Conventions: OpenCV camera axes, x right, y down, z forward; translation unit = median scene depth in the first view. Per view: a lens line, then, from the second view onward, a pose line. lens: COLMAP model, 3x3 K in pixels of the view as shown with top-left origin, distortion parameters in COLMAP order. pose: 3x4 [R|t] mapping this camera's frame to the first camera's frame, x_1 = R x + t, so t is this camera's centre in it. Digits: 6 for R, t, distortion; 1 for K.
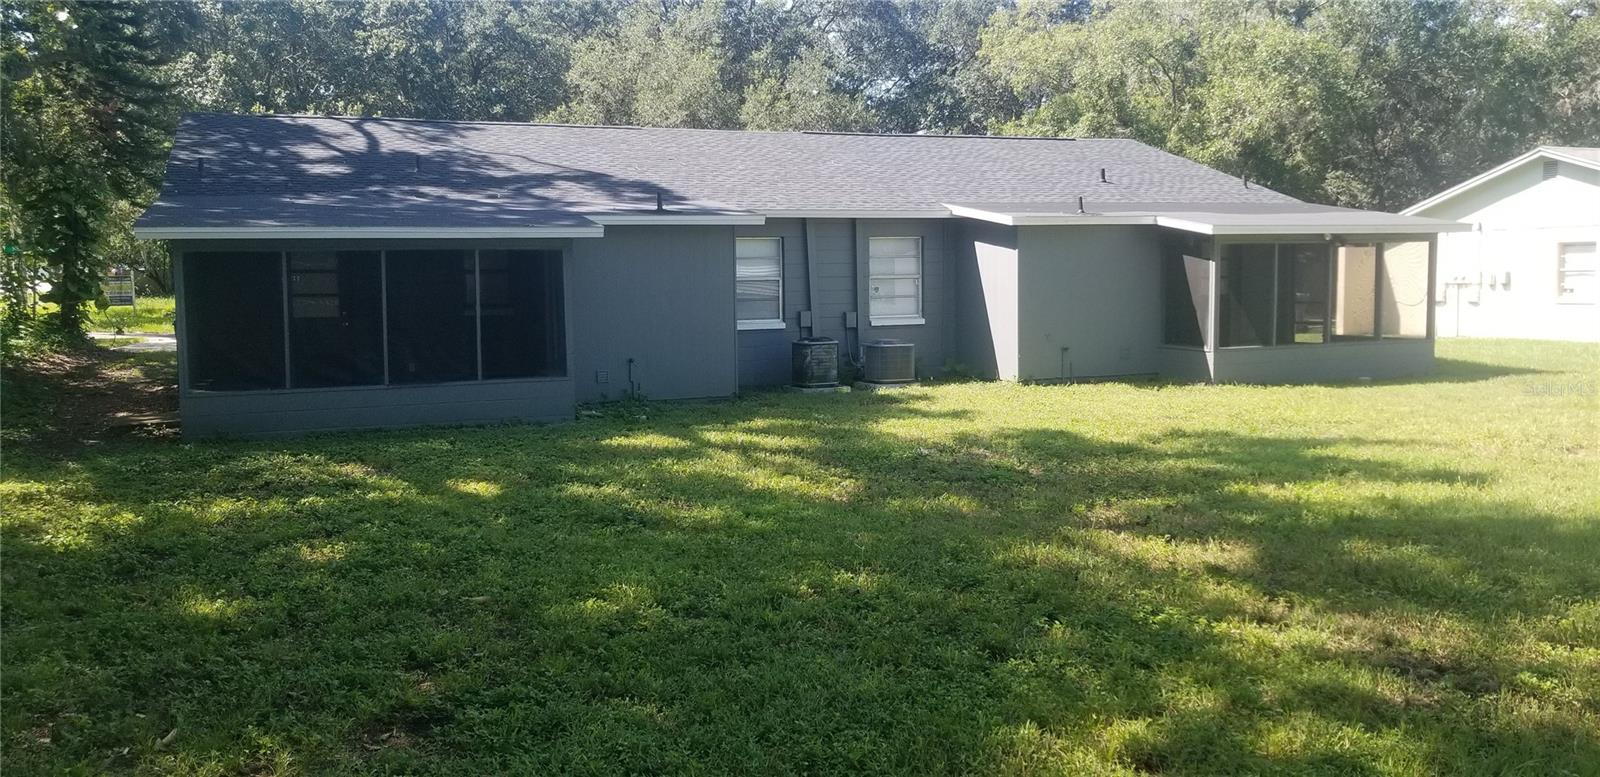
lens RADIAL K [[1173.2, 0, 795.0], [0, 1173.2, 347.3], [0, 0, 1]] dist [0.083636, -0.136924]
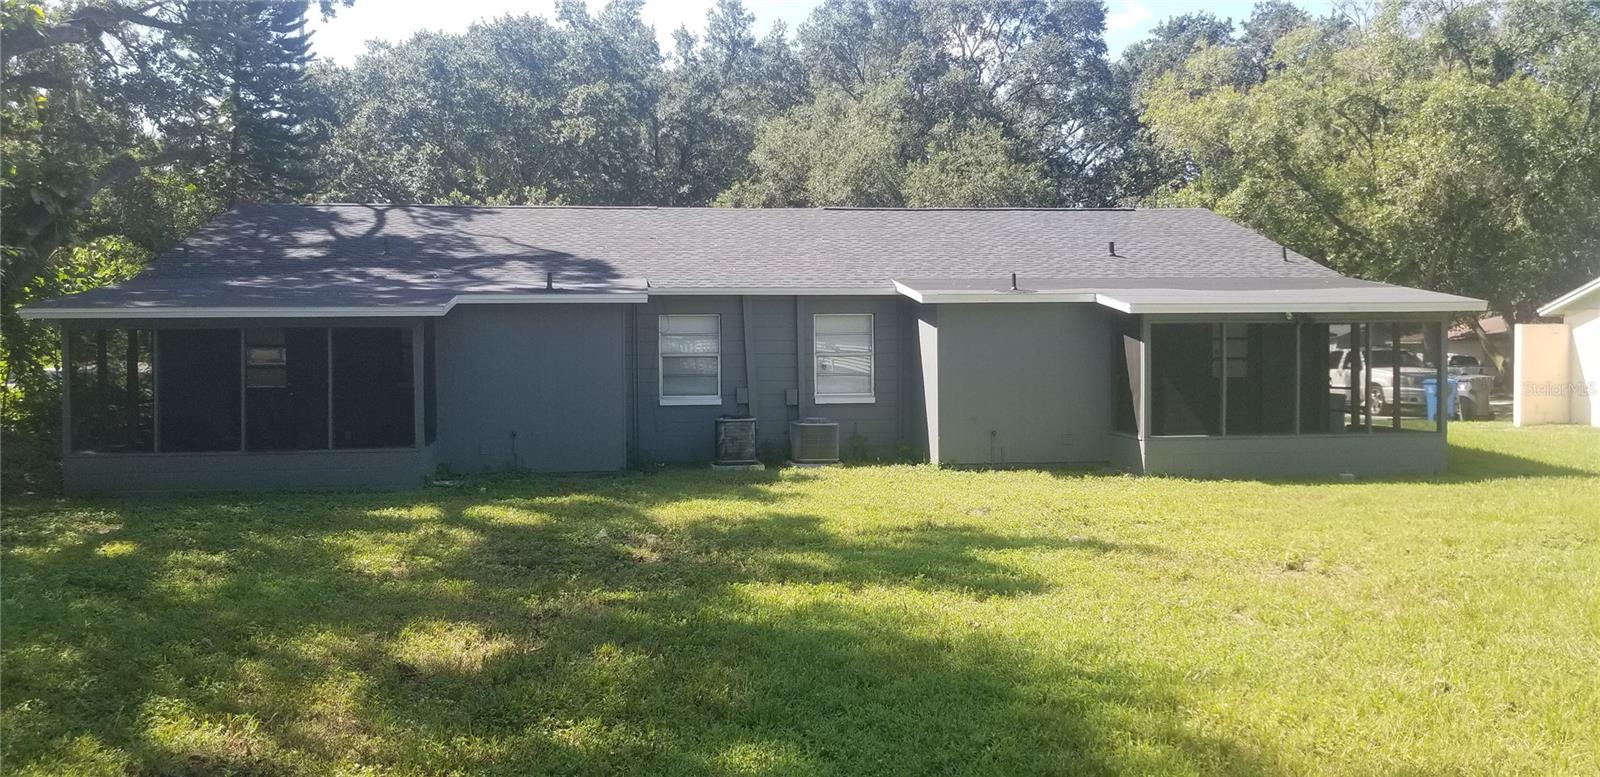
lens RADIAL K [[1187.3, 0, 800.4], [0, 1187.3, 340.8], [0, 0, 1]] dist [0.104720, -0.145317]
pose [[0.971582, 0.007390, -0.236588, 0.294641], [-0.023027, 0.997723, -0.063396, -0.007719], [0.235581, 0.067042, 0.969540, 0.026487]]
